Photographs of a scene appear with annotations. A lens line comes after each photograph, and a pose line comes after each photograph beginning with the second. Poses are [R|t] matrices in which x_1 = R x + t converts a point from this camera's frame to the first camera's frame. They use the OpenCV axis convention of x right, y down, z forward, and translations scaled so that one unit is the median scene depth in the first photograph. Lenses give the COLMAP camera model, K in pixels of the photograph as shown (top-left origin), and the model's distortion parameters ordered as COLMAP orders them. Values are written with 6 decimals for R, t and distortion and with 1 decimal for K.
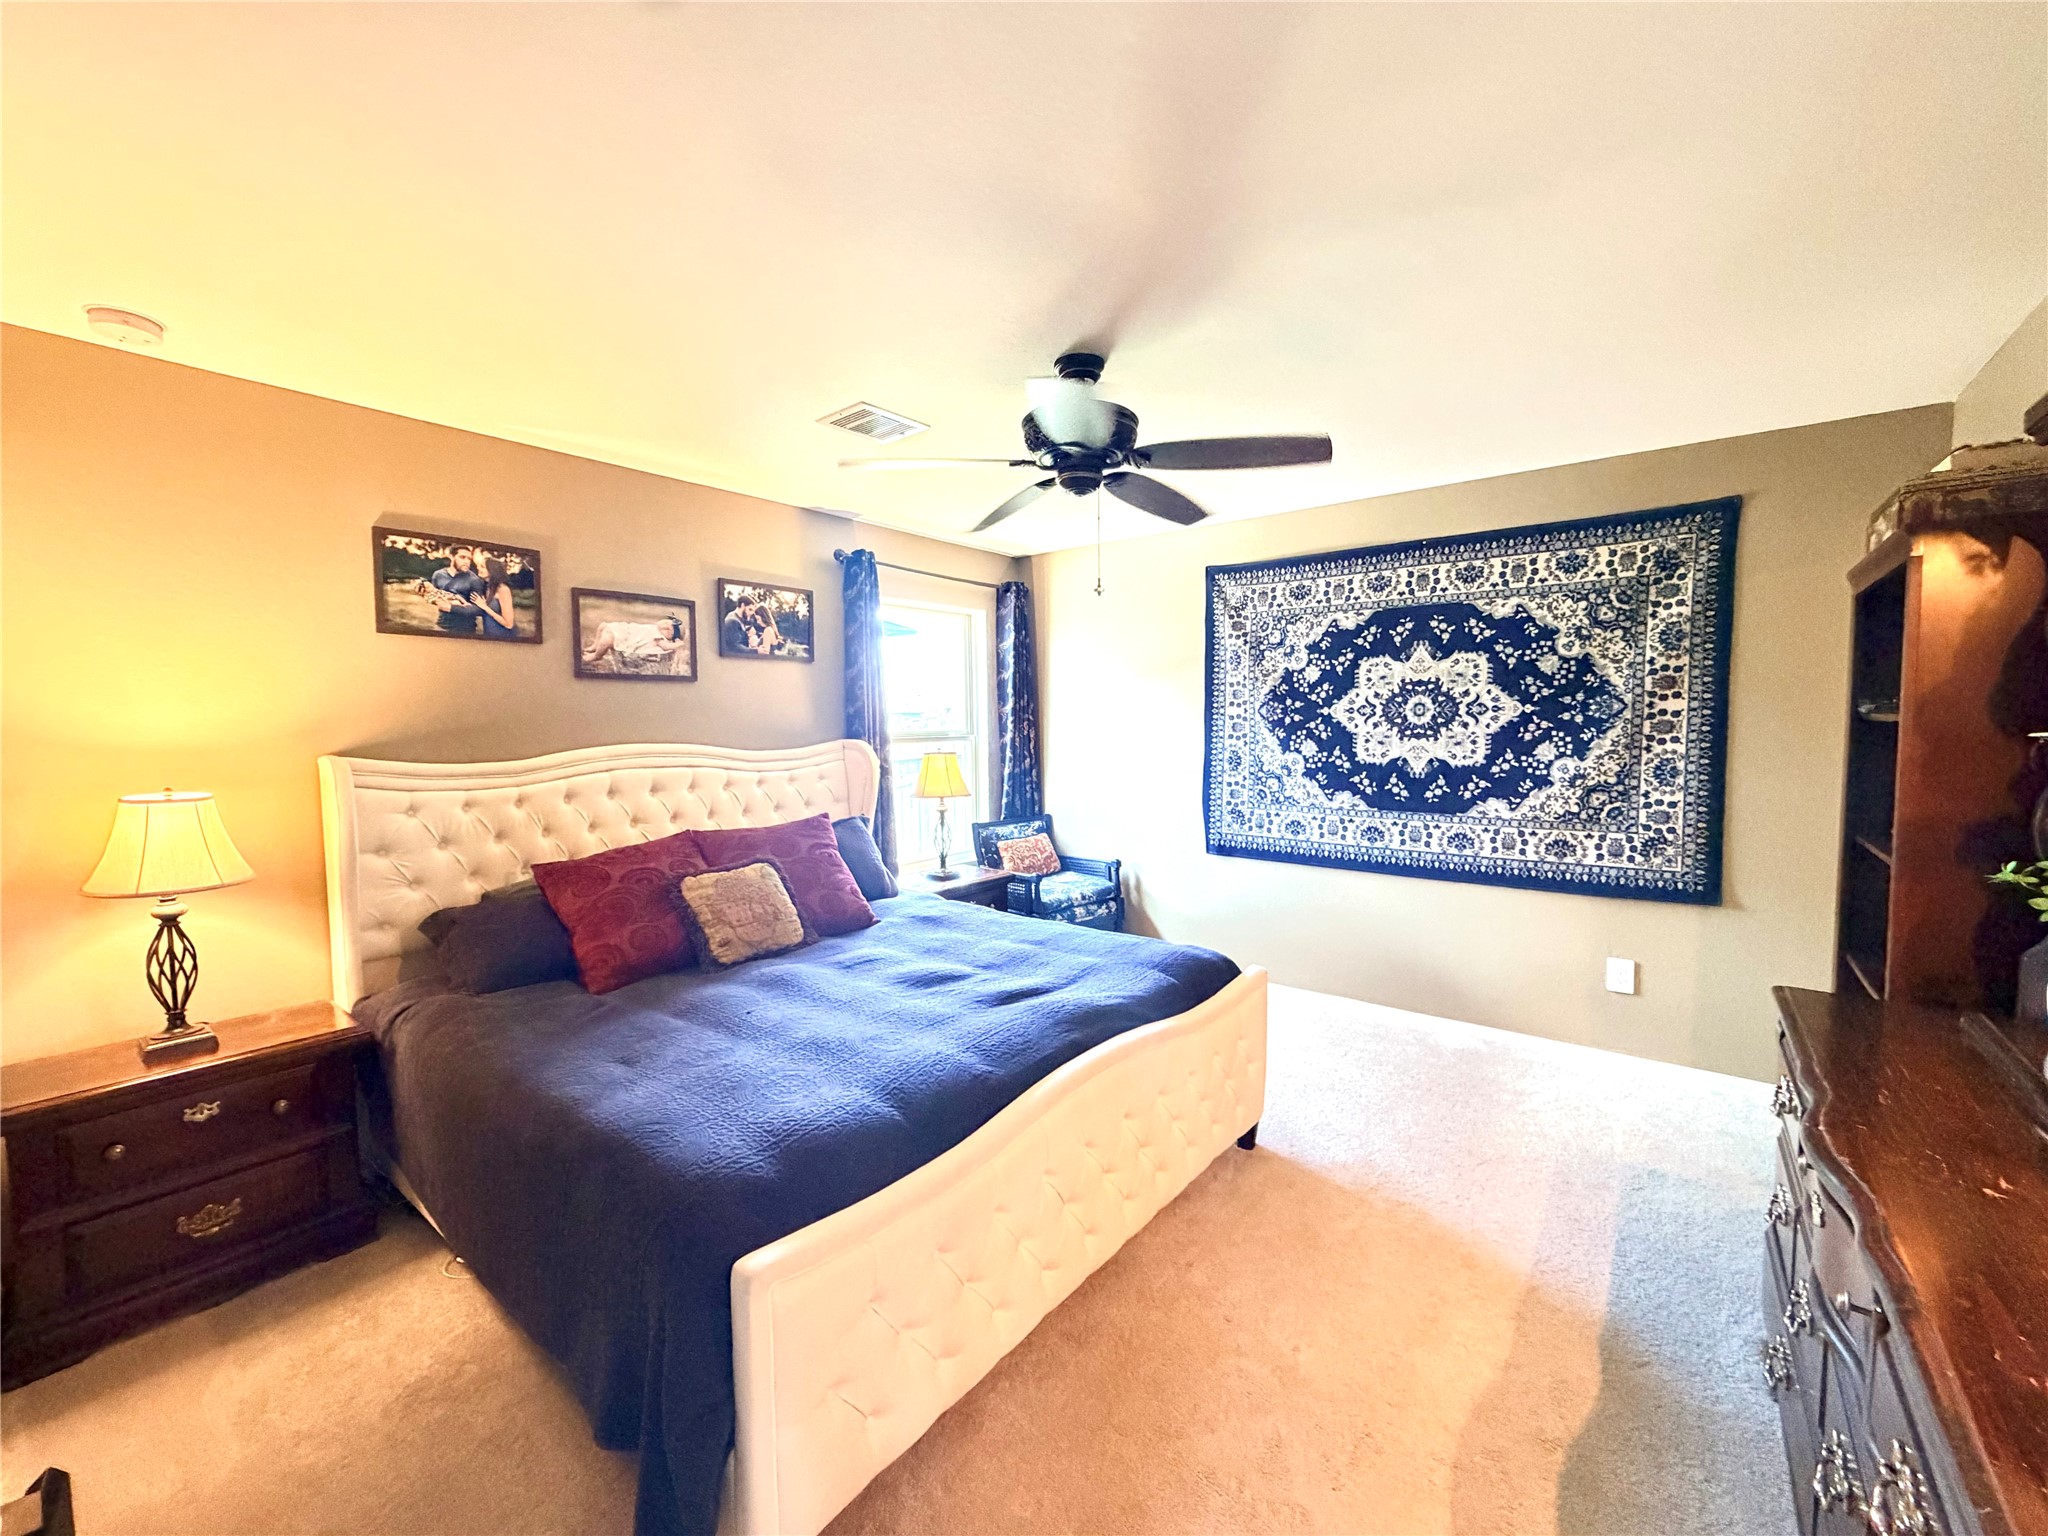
lens RADIAL K [[814.6, 0, 1020.3], [0, 814.6, 764.1], [0, 0, 1]] dist [0.000076, -0.000140]
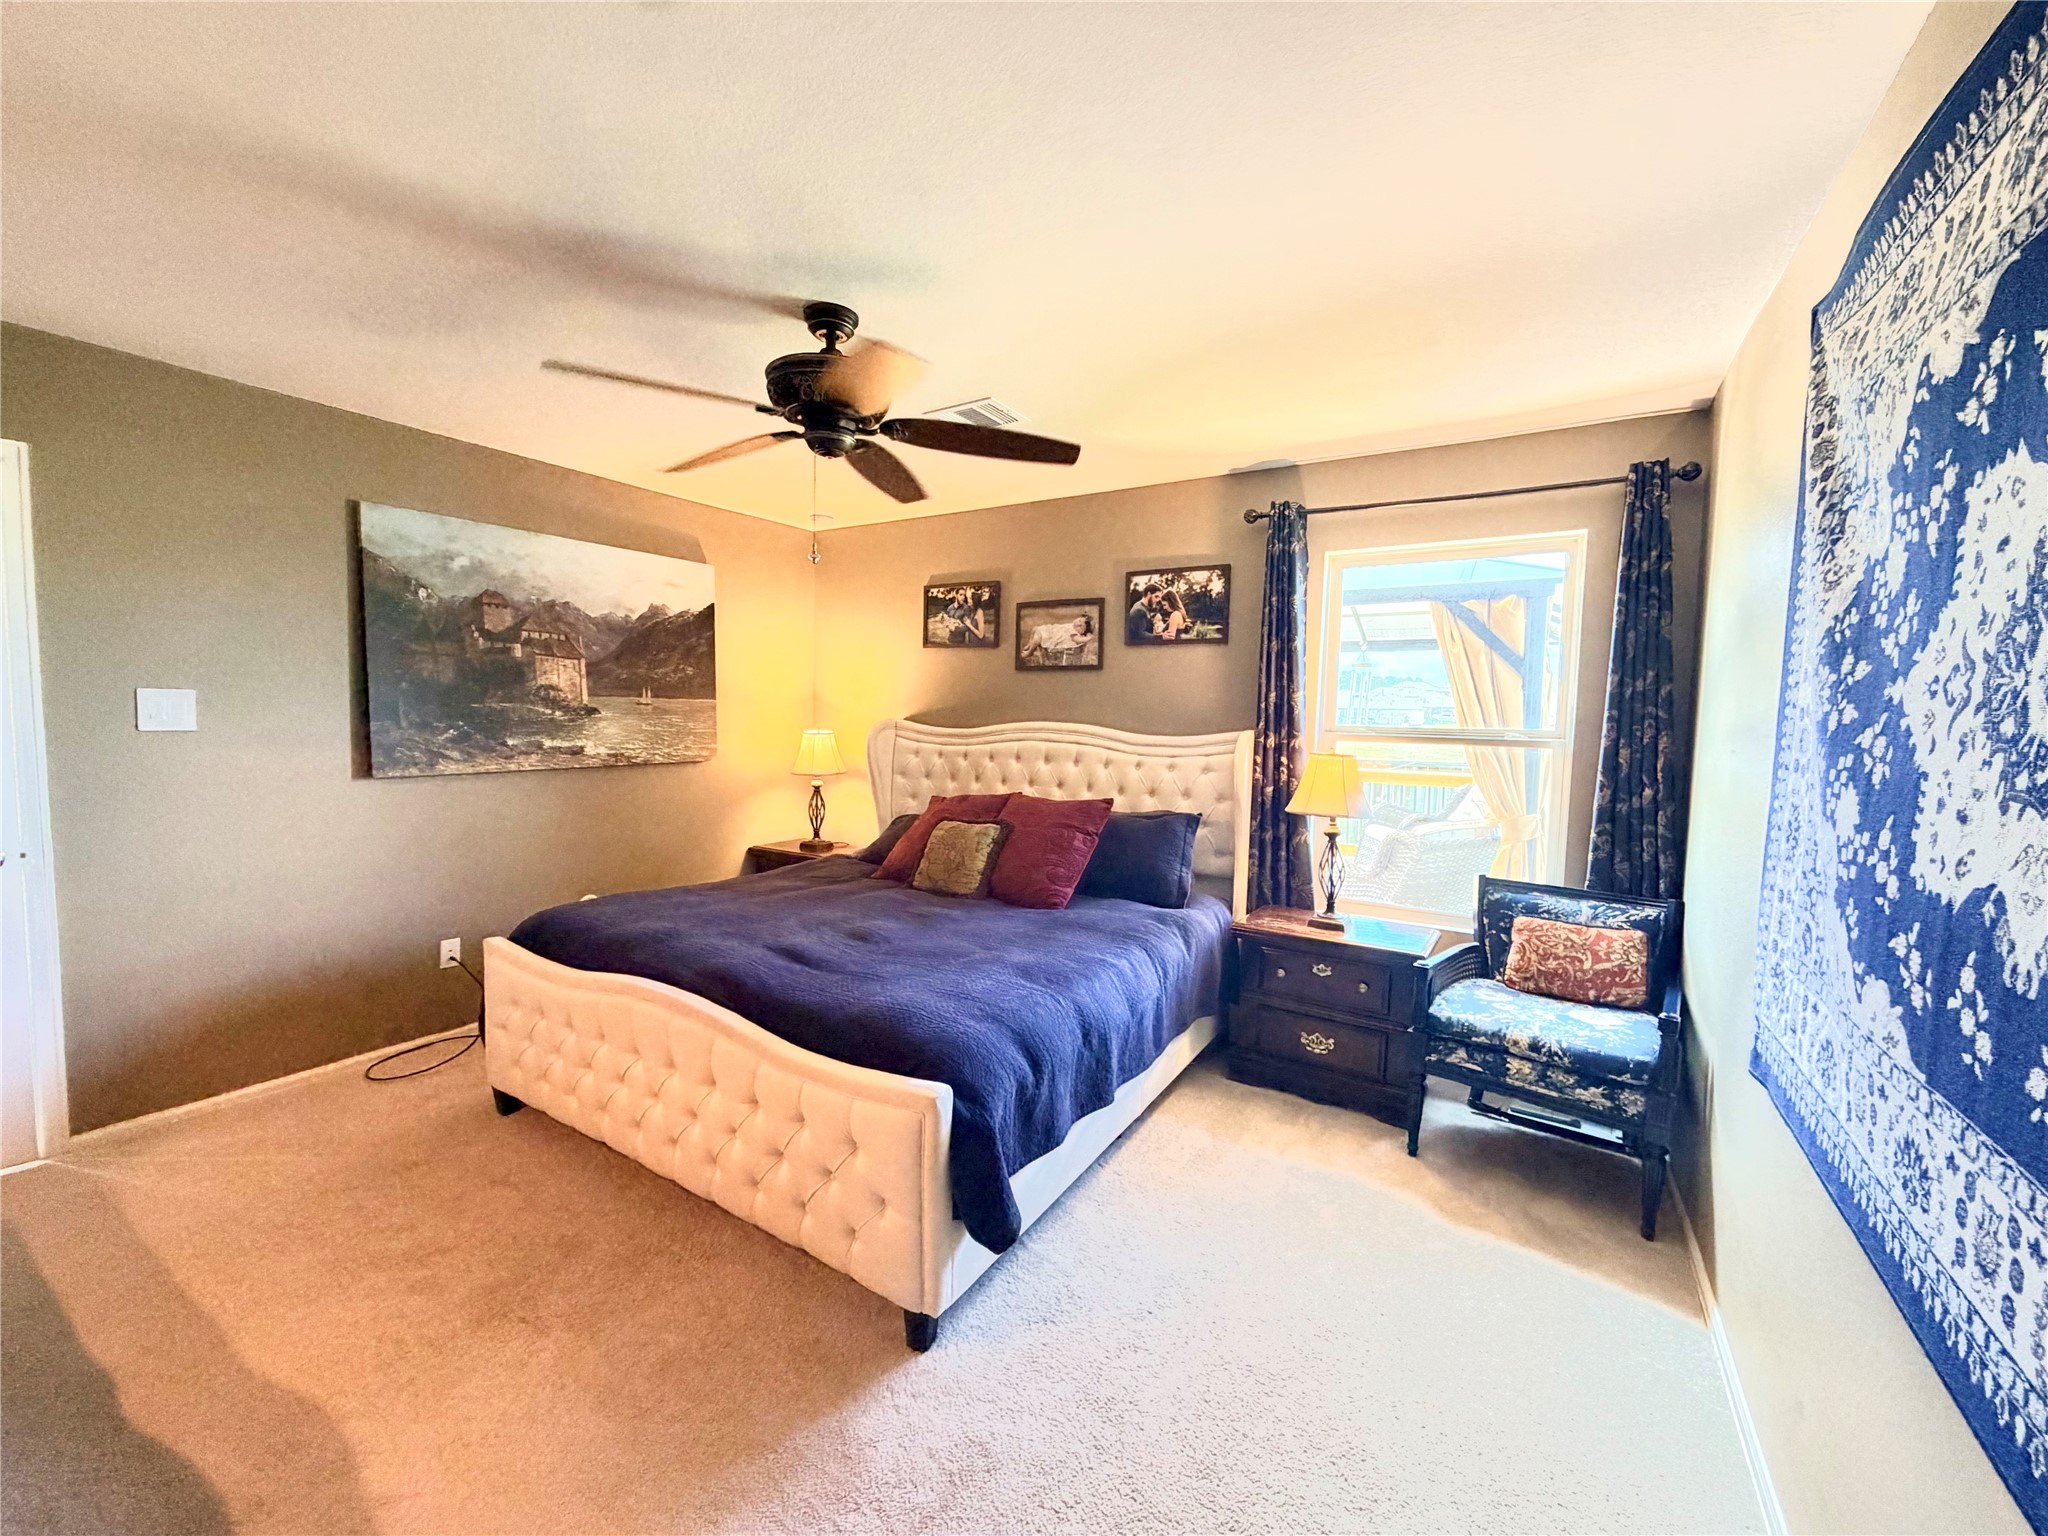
lens RADIAL K [[814.6, 0, 1020.3], [0, 814.6, 766.6], [0, 0, 1]] dist [0.000076, -0.000140]
pose [[0.119644, 0.080997, -0.989507, 0.721504], [-0.079191, 0.994269, 0.071812, -0.040470], [0.989653, 0.069768, 0.125373, 0.767872]]
